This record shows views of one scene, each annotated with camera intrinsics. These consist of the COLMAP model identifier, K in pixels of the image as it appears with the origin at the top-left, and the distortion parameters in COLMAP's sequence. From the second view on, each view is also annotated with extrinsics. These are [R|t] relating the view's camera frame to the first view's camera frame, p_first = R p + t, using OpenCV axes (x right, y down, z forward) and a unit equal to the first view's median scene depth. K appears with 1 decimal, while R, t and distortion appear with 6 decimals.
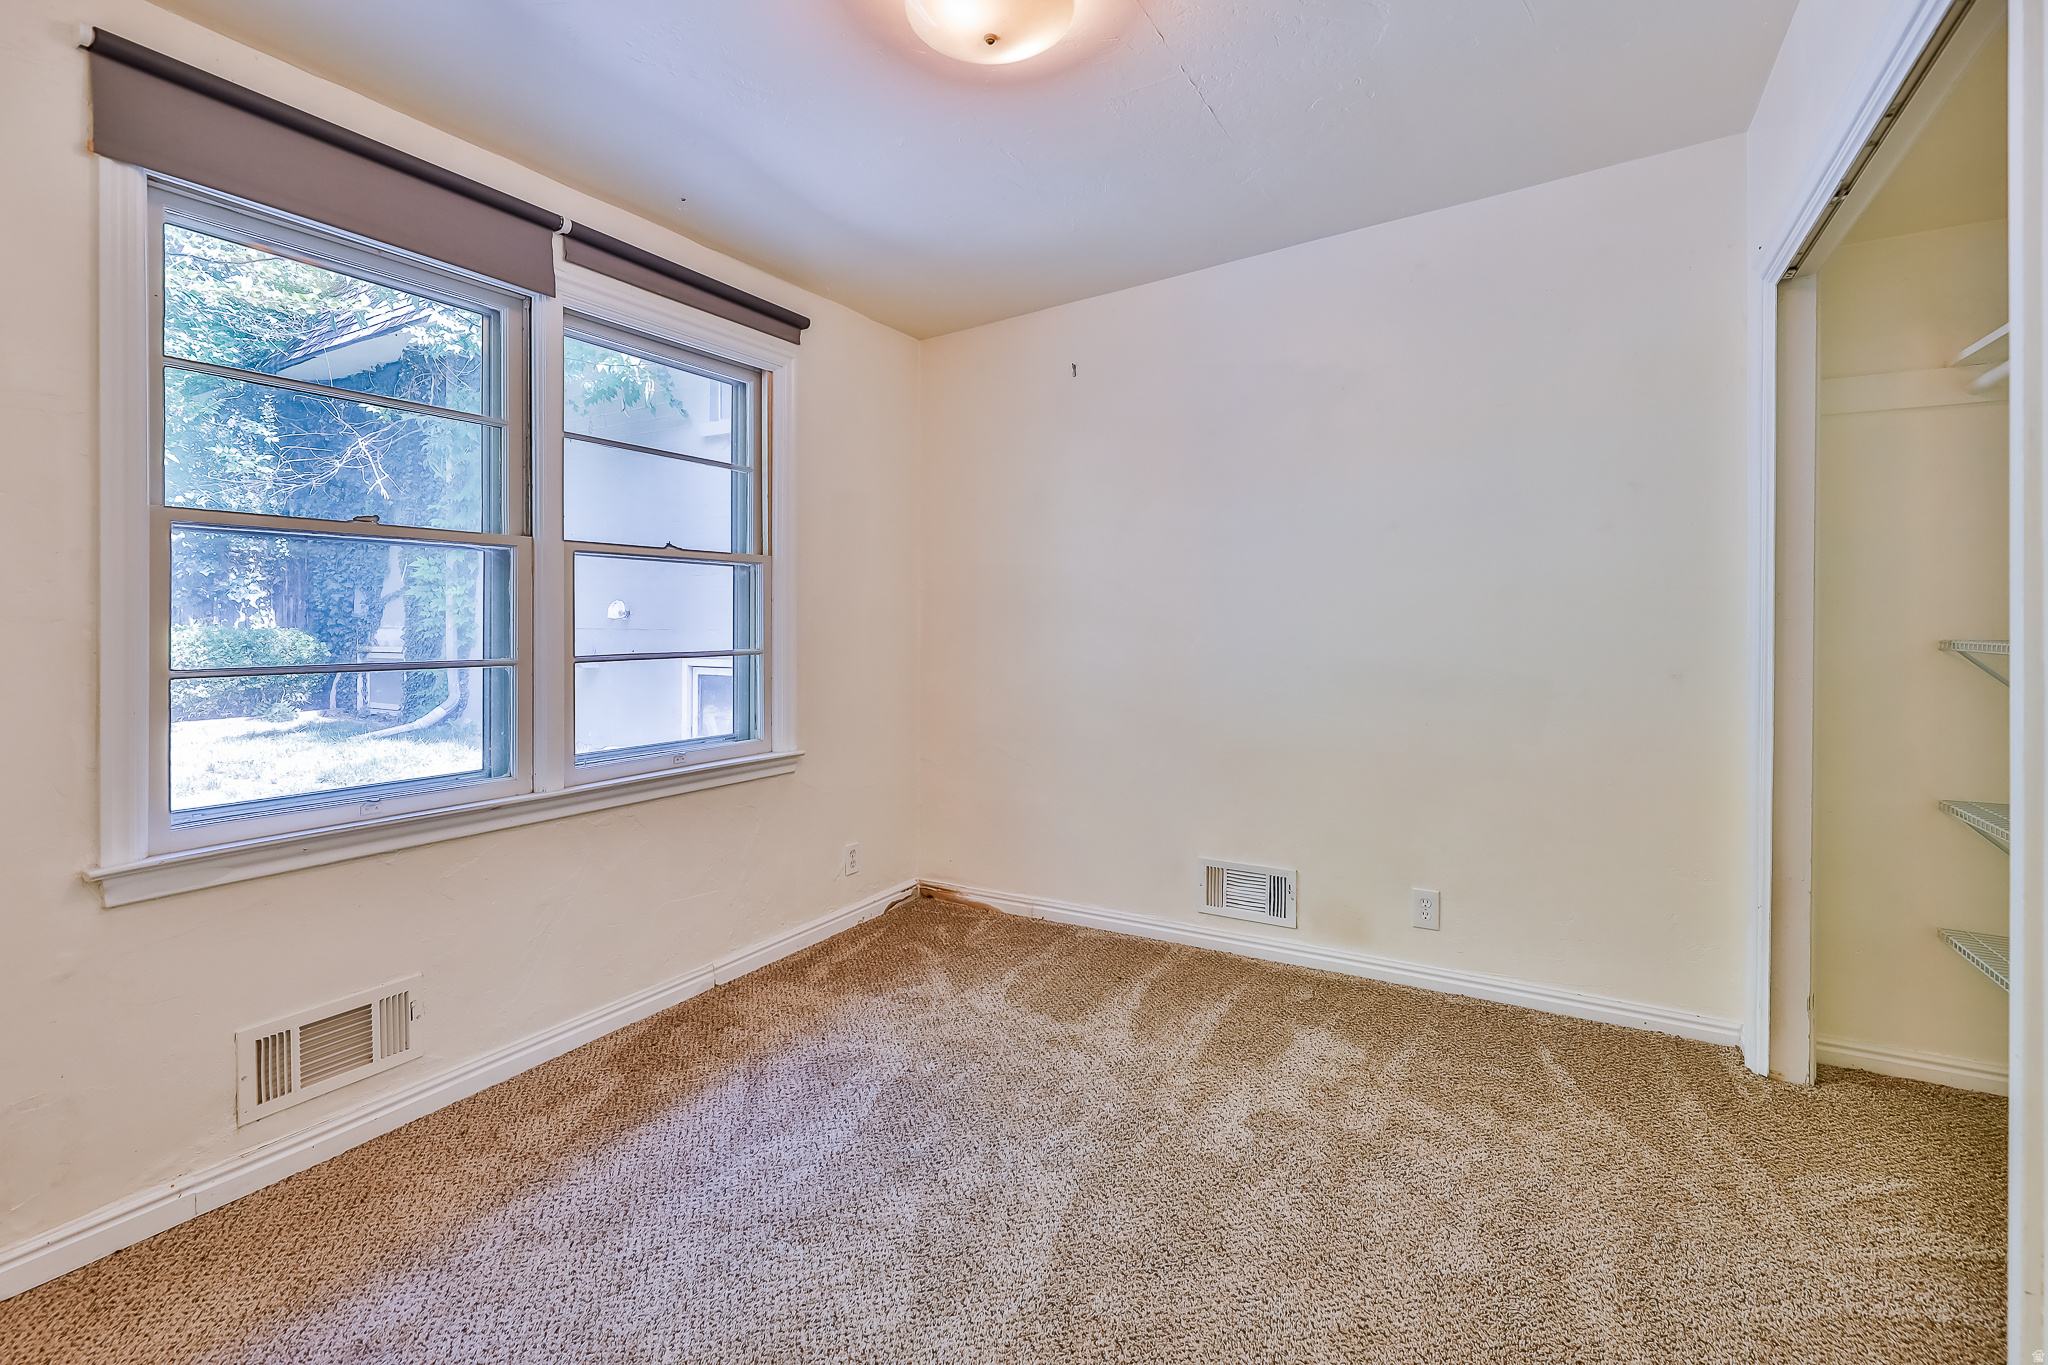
lens RADIAL K [[886.4, 0, 1024.0], [0, 886.4, 661.5], [0, 0, 1]] dist [-0.000273, -0.000057]
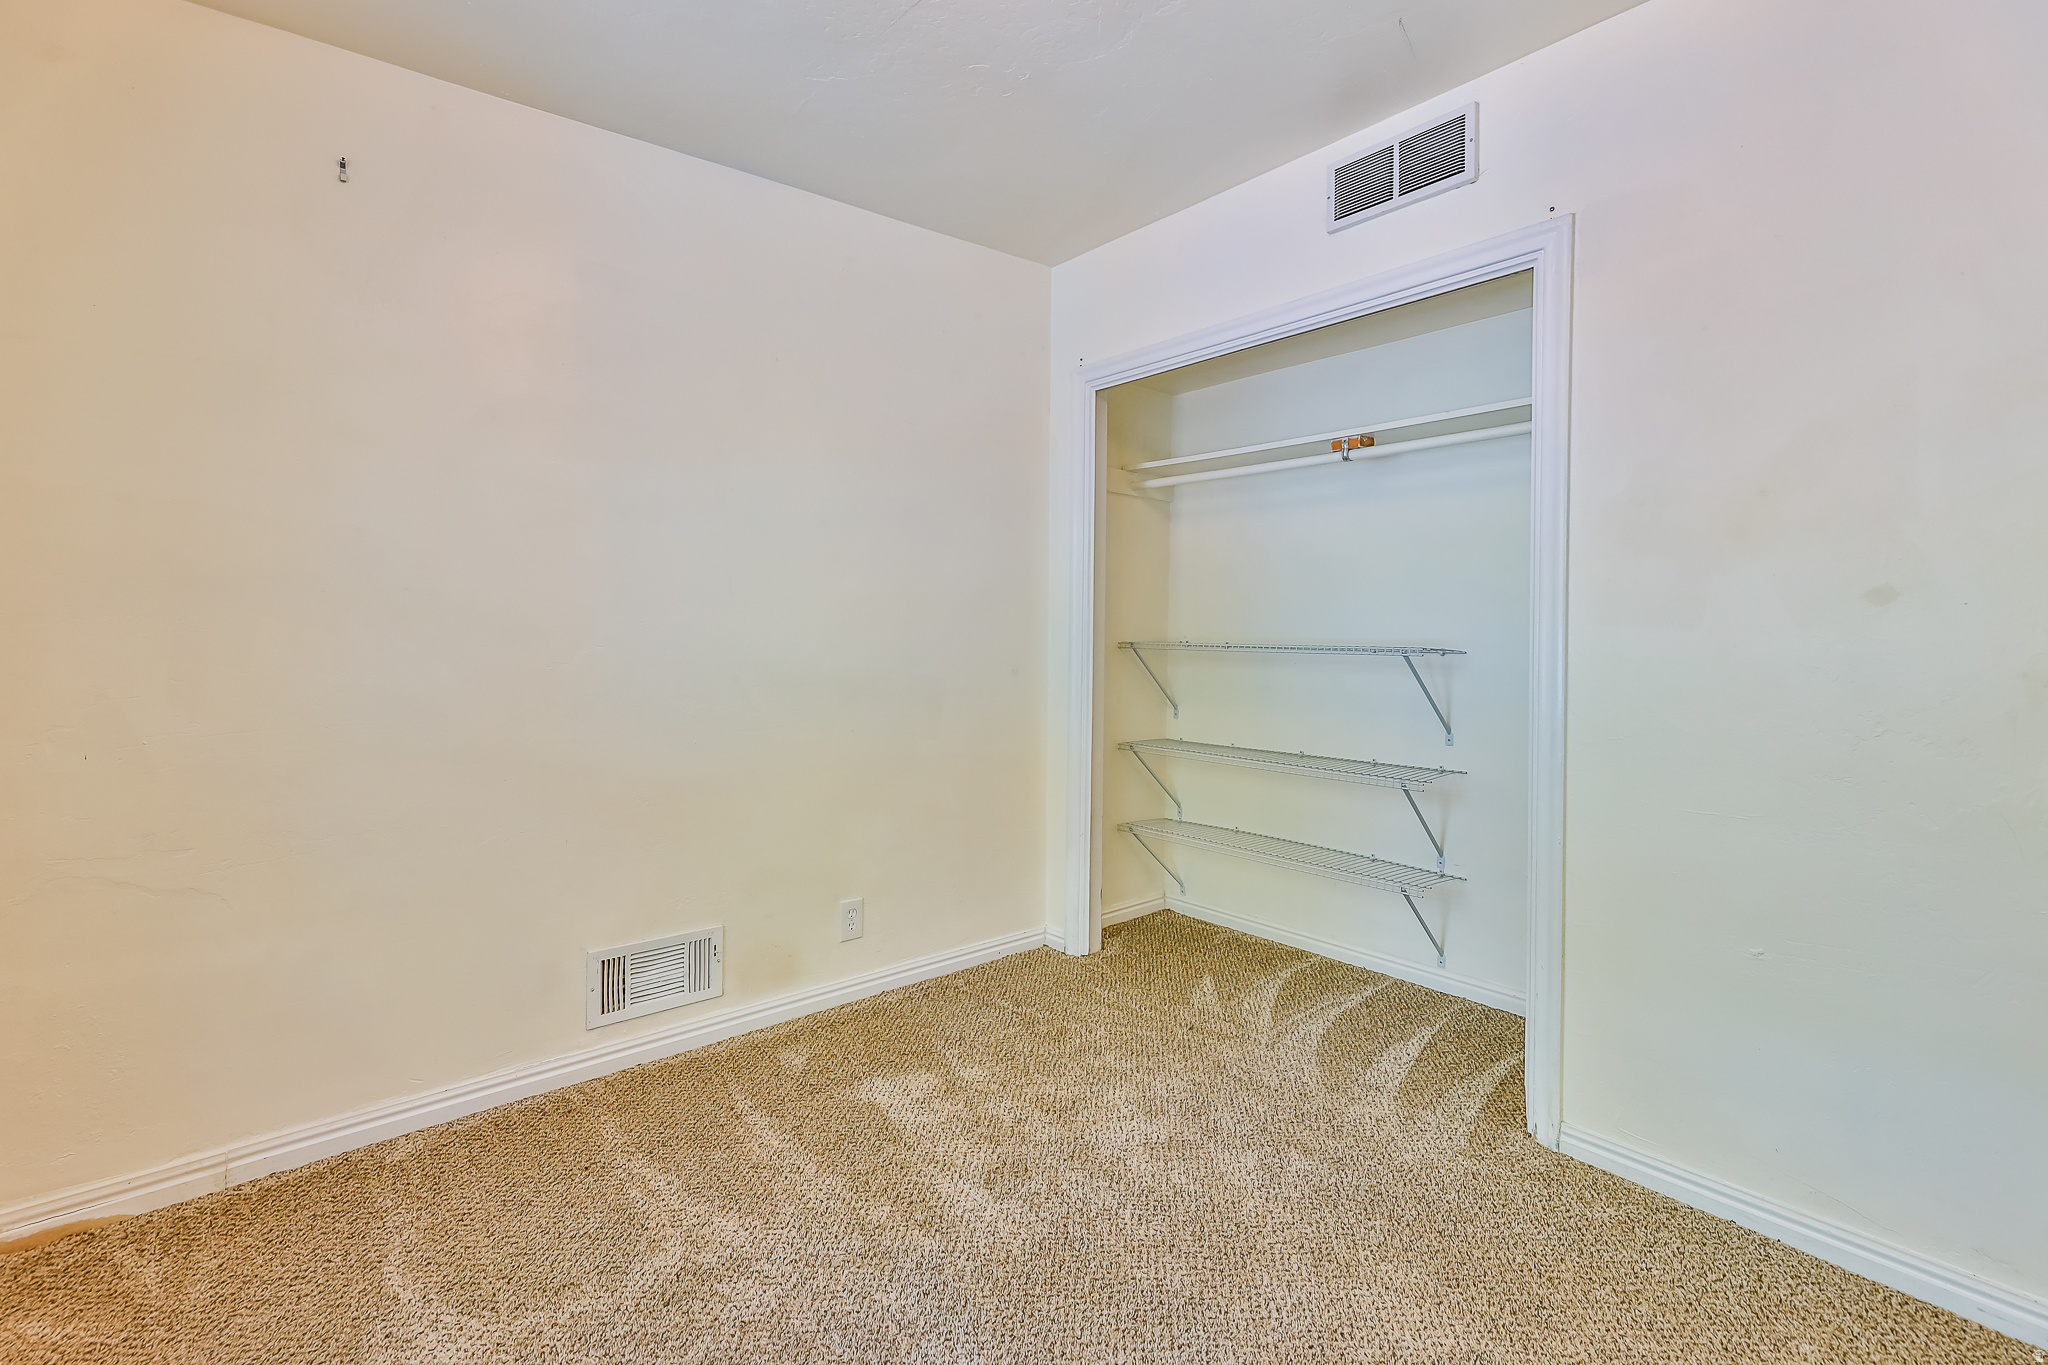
lens RADIAL K [[886.4, 0, 1024.0], [0, 886.4, 661.5], [0, 0, 1]] dist [-0.000273, -0.000057]
pose [[0.334051, -0.022329, 0.942291, -0.401180], [0.030881, 0.999442, 0.012736, -0.012475], [-0.942049, 0.024845, 0.334554, 0.487193]]
